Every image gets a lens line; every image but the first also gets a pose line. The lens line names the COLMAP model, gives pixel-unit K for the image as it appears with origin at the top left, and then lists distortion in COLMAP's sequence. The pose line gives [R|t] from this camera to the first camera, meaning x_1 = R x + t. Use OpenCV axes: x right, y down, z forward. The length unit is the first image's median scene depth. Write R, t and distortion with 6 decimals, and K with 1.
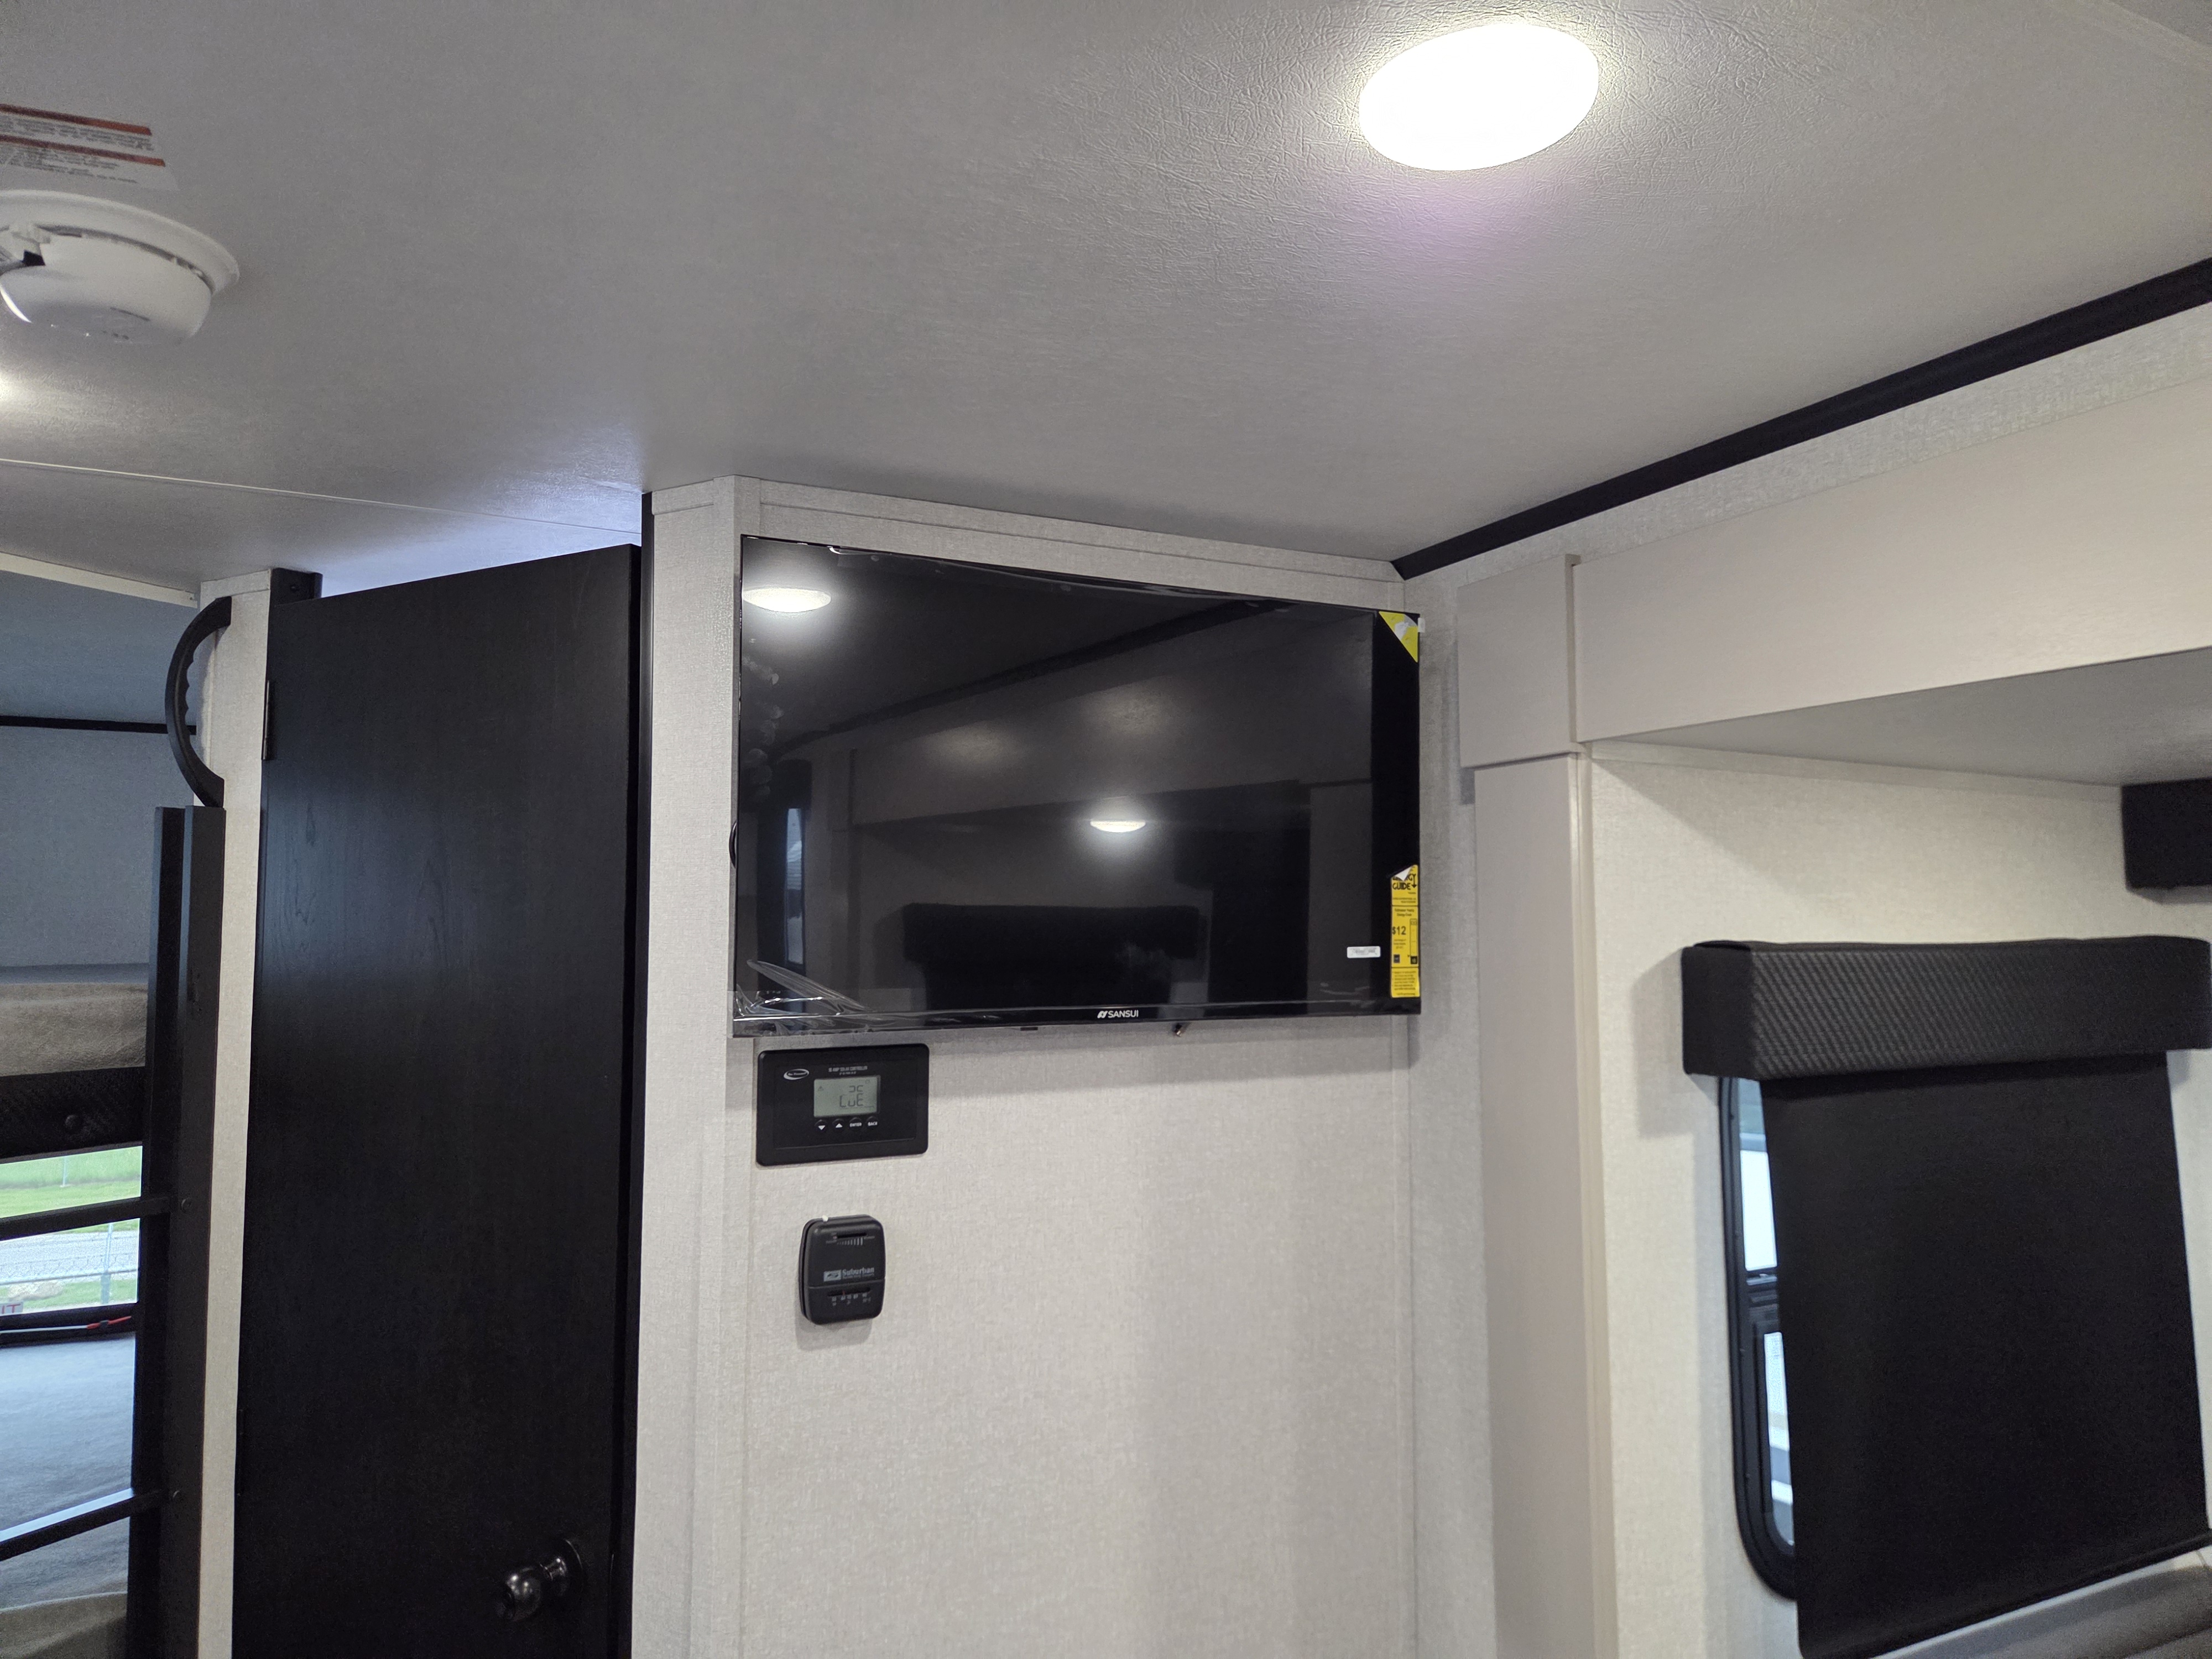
lens RADIAL K [[1489.9, 0, 1106.3], [0, 1489.9, 823.0], [0, 0, 1]] dist [0.069285, -0.058867]
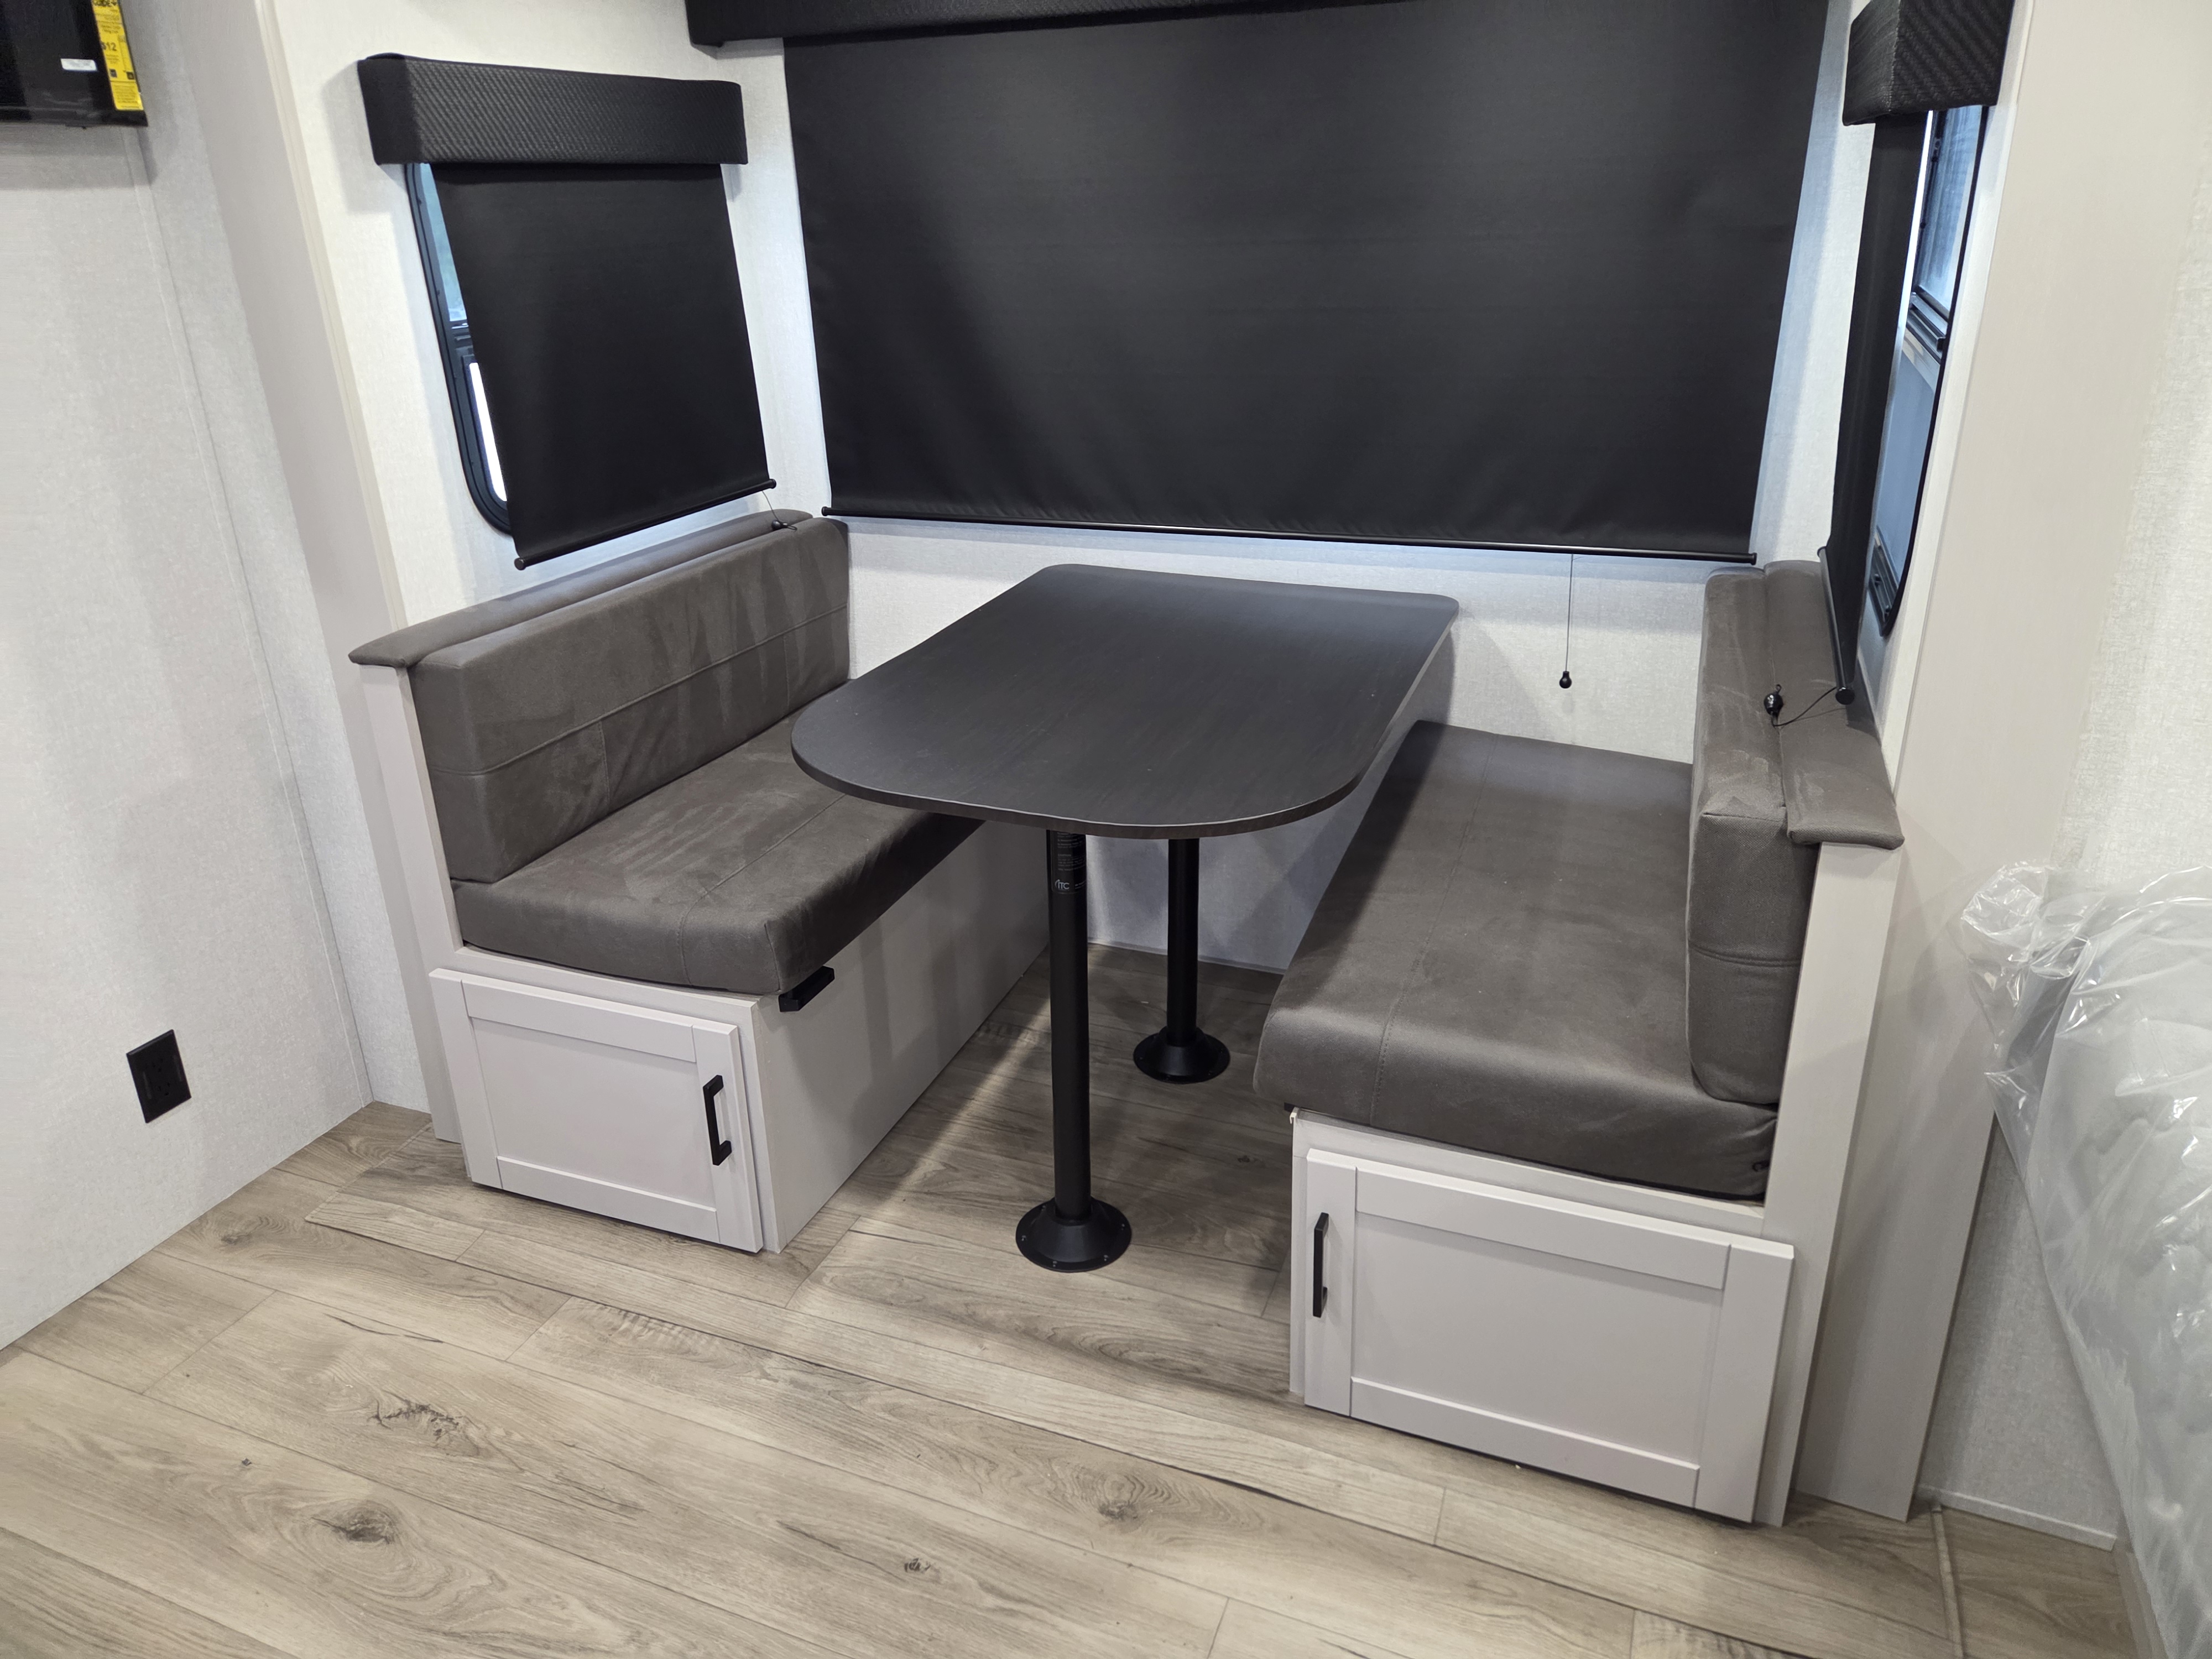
lens RADIAL K [[1489.9, 0, 1100.3], [0, 1489.9, 807.5], [0, 0, 1]] dist [0.069285, -0.058867]
pose [[0.751444, -0.267147, 0.603294, -0.095072], [-0.020643, 0.904398, 0.426191, 0.087598], [-0.659473, -0.332712, 0.674090, -0.496473]]
